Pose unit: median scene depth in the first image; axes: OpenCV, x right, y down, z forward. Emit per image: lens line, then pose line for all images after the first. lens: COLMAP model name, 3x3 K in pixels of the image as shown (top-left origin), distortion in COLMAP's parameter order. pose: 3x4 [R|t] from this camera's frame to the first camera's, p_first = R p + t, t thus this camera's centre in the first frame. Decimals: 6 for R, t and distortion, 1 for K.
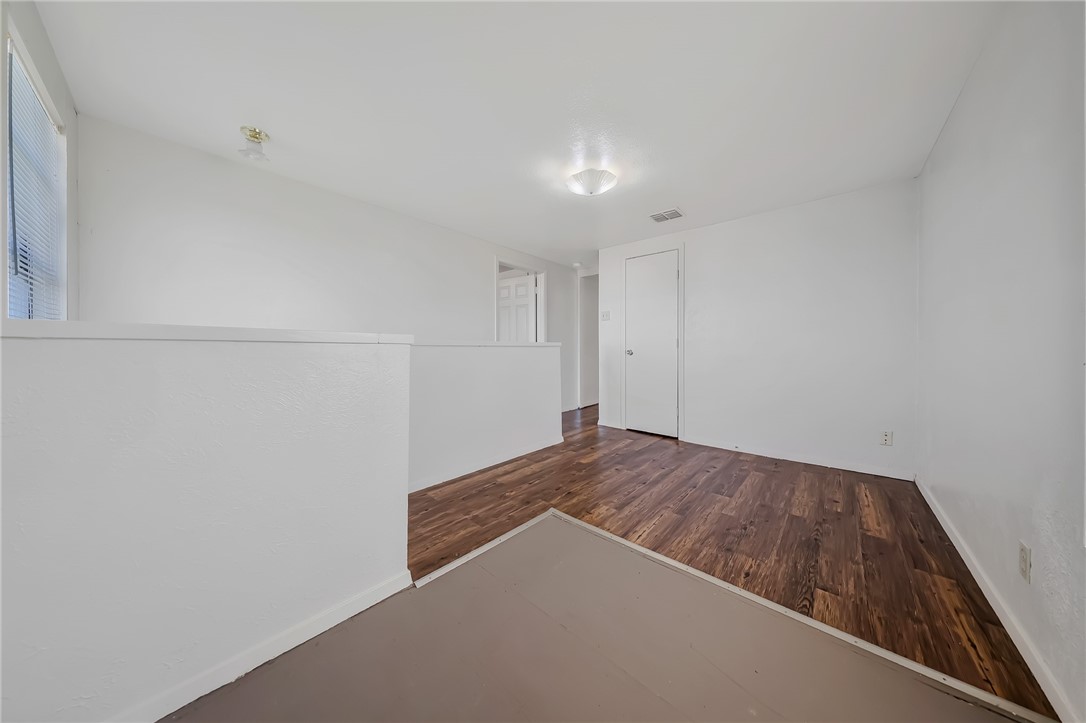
lens RADIAL K [[329.0, 0, 543.3], [0, 329.0, 353.1], [0, 0, 1]] dist [-0.001087, 0.000009]
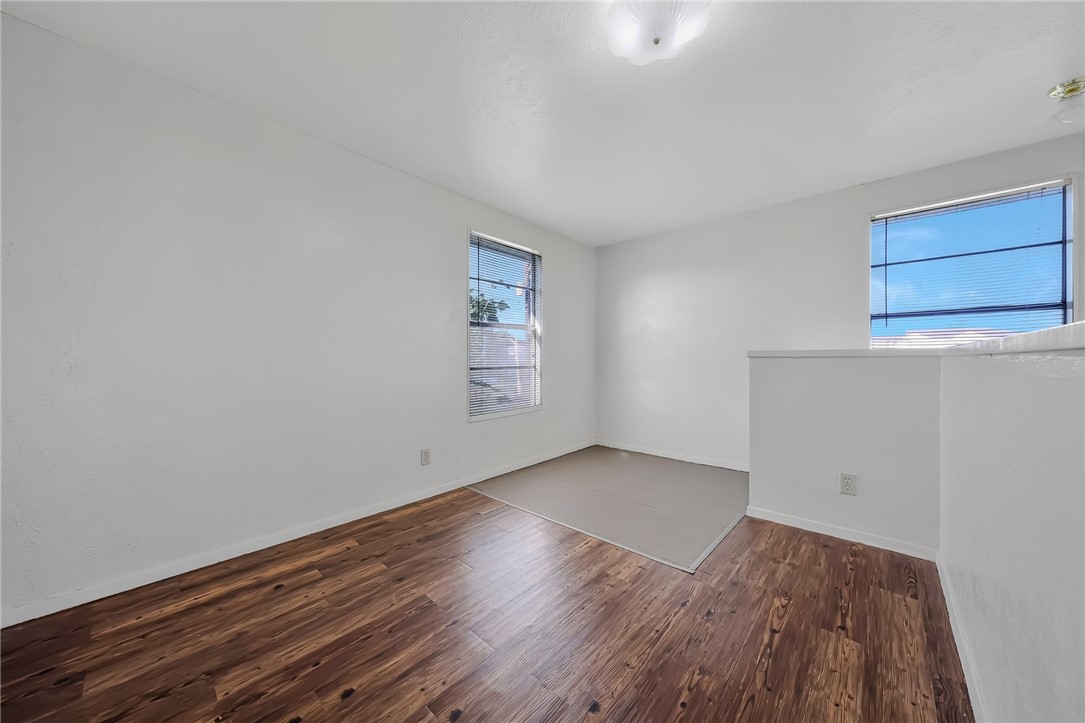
lens RADIAL K [[373.6, 0, 542.6], [0, 373.6, 358.3], [0, 0, 1]] dist [-0.000685, -0.000025]
pose [[-0.999995, -0.003267, -0.000424, 0.356102], [-0.003274, 0.999879, 0.015231, -0.029153], [0.000374, 0.015232, -0.999884, 1.771222]]
